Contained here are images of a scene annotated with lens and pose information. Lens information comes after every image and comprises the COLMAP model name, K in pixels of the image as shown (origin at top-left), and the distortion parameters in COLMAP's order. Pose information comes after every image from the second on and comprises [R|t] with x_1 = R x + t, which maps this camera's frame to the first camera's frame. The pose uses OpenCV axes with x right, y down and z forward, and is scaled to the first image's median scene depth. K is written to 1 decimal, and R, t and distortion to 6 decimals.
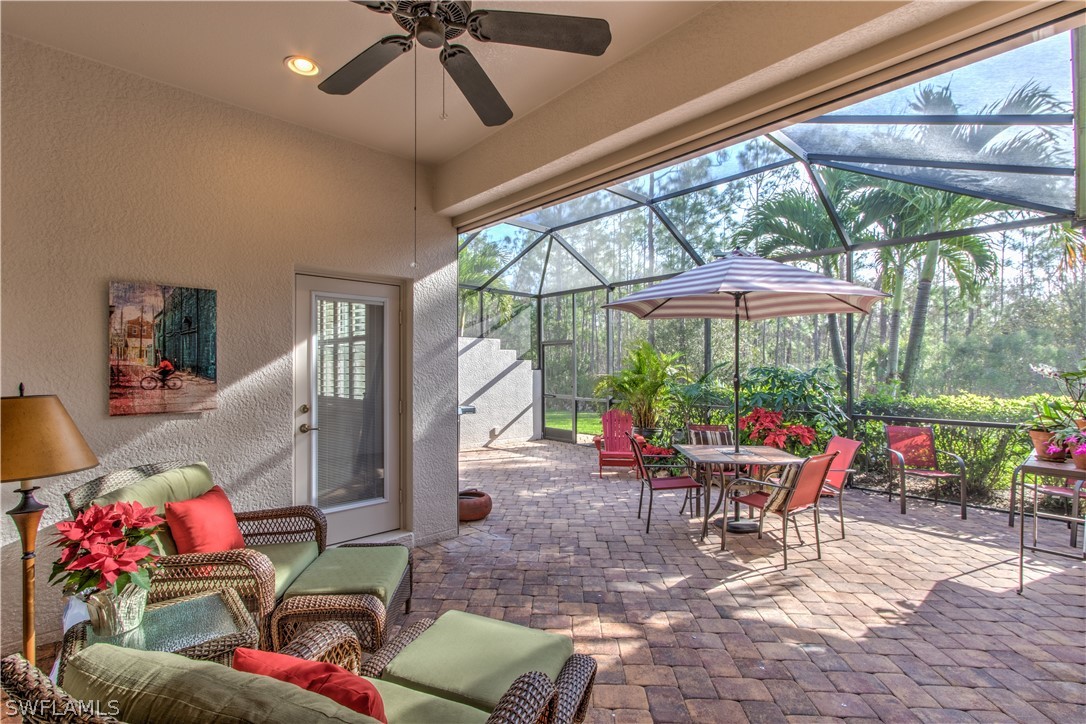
lens RADIAL K [[496.3, 0, 546.4], [0, 496.3, 366.5], [0, 0, 1]] dist [0.008108, 0.001935]
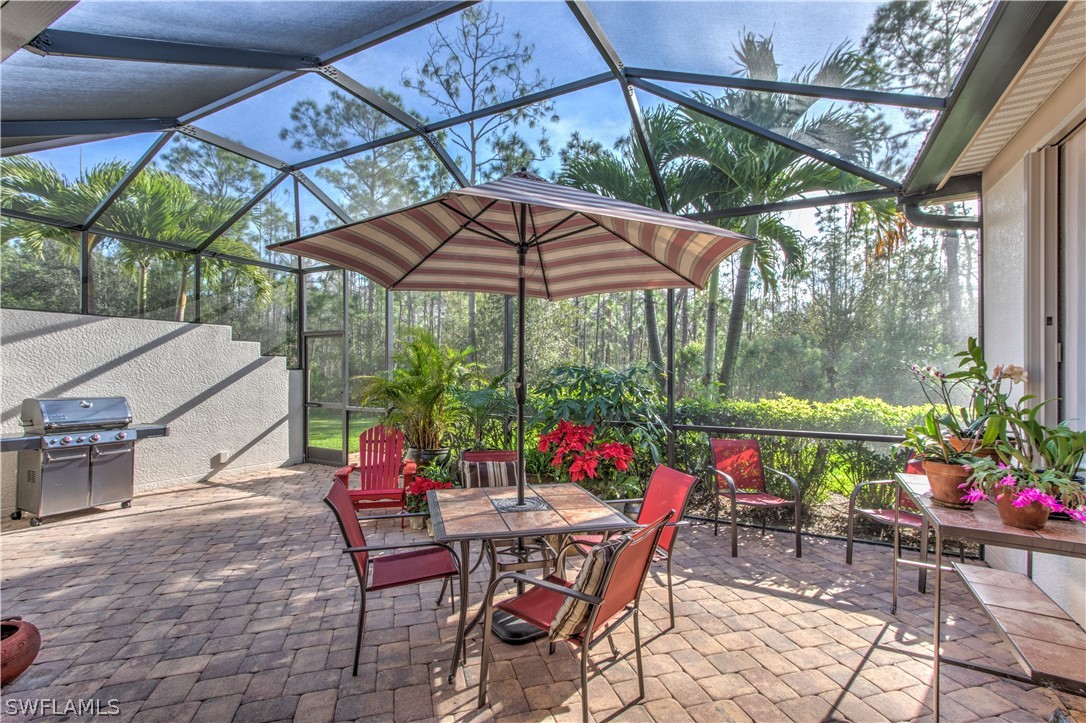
lens RADIAL K [[496.3, 0, 541.7], [0, 496.3, 362.1], [0, 0, 1]] dist [0.008108, 0.001935]
pose [[0.949087, 0.006422, 0.314948, 0.157516], [-0.003179, 0.999937, -0.010807, 0.003732], [-0.314998, 0.009256, 0.949047, 0.302022]]
